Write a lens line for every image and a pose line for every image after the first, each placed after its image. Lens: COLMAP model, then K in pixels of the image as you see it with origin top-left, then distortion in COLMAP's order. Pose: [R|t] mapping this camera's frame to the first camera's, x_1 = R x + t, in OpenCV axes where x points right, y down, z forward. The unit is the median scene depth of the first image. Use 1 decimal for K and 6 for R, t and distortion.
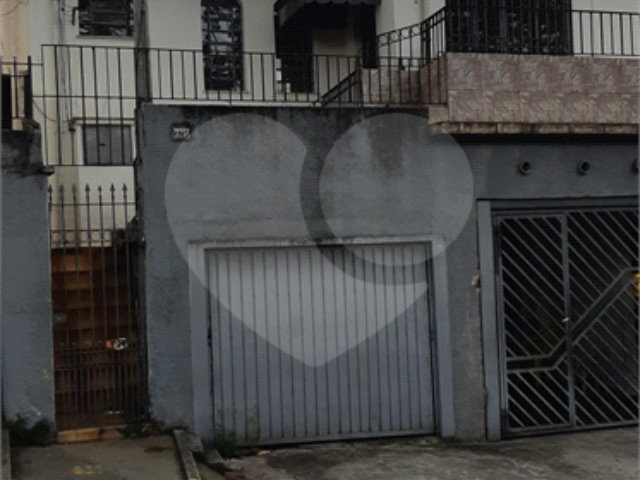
lens RADIAL K [[624.1, 0, 320.0], [0, 624.1, 240.0], [0, 0, 1]] dist [-0.088981, 0.094123]
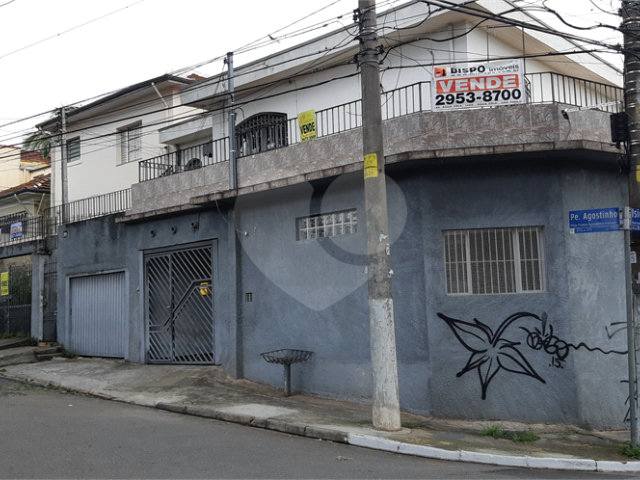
lens RADIAL K [[624.1, 0, 320.0], [0, 624.1, 240.0], [0, 0, 1]] dist [-0.088981, 0.094123]
pose [[0.700554, -0.085004, -0.708519, 2.202757], [0.035423, 0.995798, -0.084445, 0.102307], [0.712720, 0.034060, 0.700621, -0.060485]]
